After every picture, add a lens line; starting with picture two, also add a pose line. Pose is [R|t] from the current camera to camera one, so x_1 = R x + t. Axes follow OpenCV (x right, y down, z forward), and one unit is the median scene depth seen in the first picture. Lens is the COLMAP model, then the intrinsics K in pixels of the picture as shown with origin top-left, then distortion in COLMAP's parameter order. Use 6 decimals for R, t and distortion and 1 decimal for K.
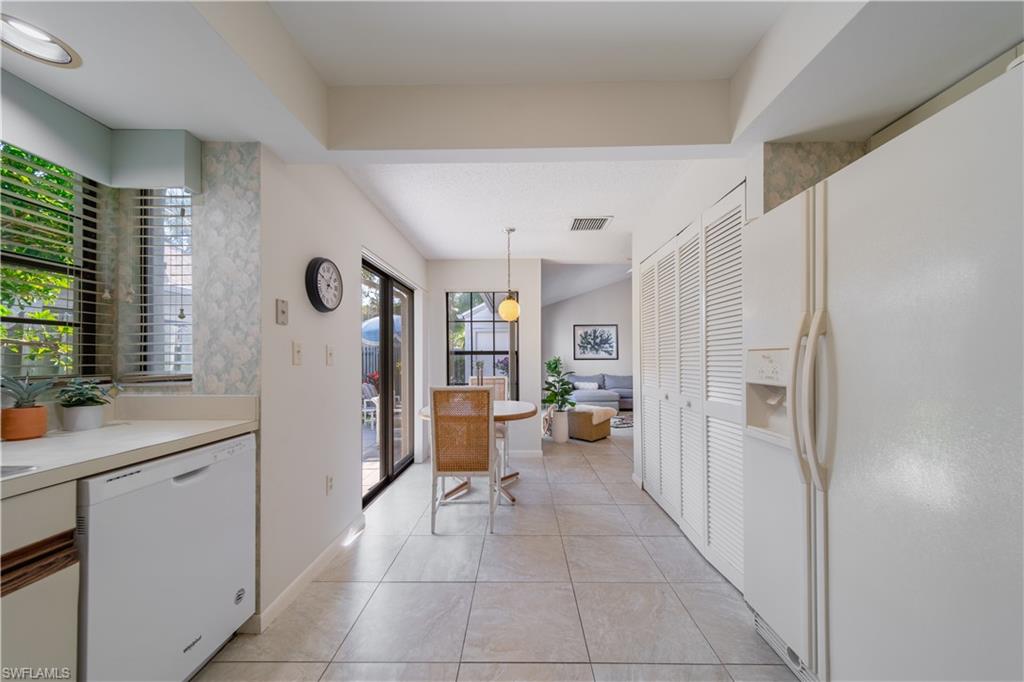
lens RADIAL K [[363.8, 0, 509.5], [0, 363.8, 354.5], [0, 0, 1]] dist [0.001053, -0.000005]
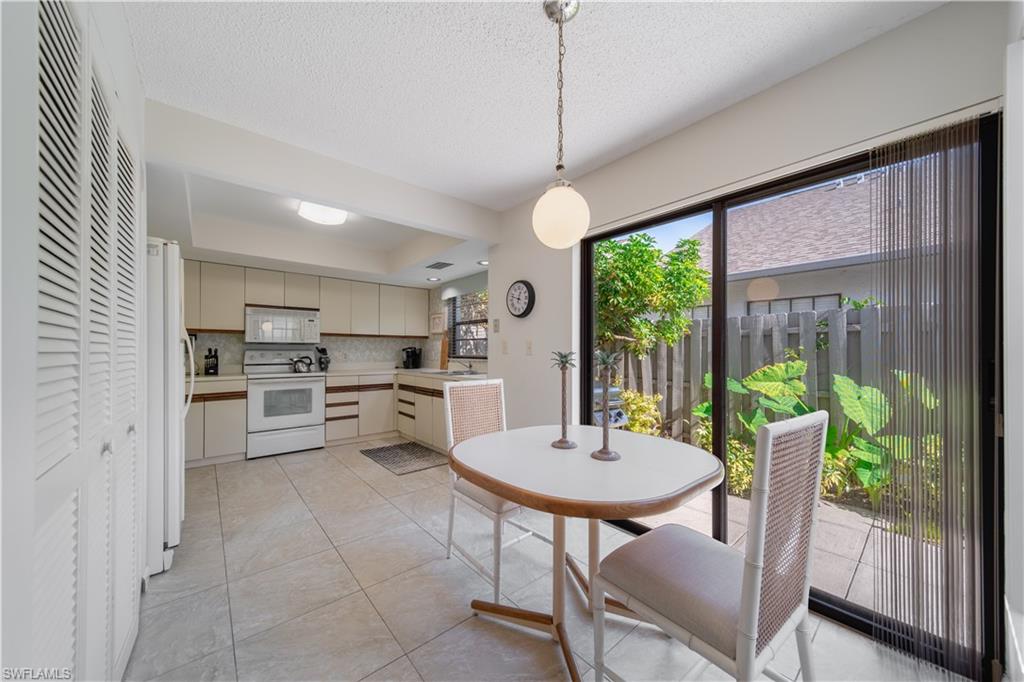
lens RADIAL K [[363.8, 0, 509.5], [0, 363.8, 354.5], [0, 0, 1]] dist [0.001053, -0.000005]
pose [[-0.749825, 0.007952, -0.661589, 0.605762], [0.011103, 0.999938, -0.000565, 0.036442], [0.661543, -0.007770, -0.749867, 2.638517]]
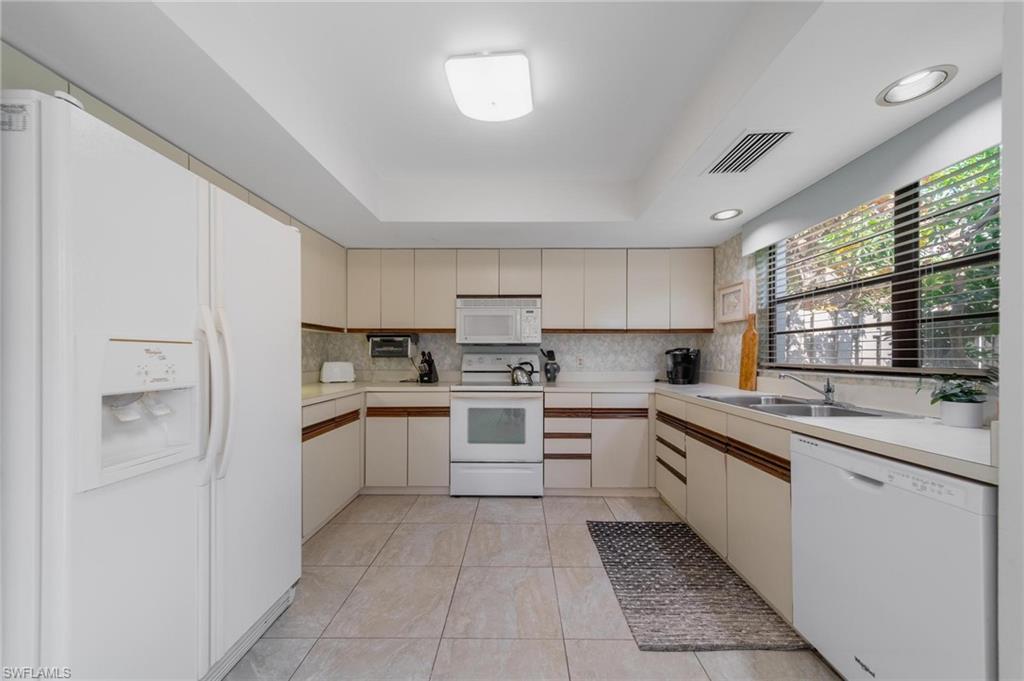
lens RADIAL K [[363.8, 0, 509.5], [0, 363.8, 354.0], [0, 0, 1]] dist [0.001053, -0.000005]
pose [[-0.999988, 0.001861, -0.004566, 0.019905], [0.001939, 0.999853, -0.017047, 0.022067], [0.004534, -0.017056, -0.999844, 1.523181]]
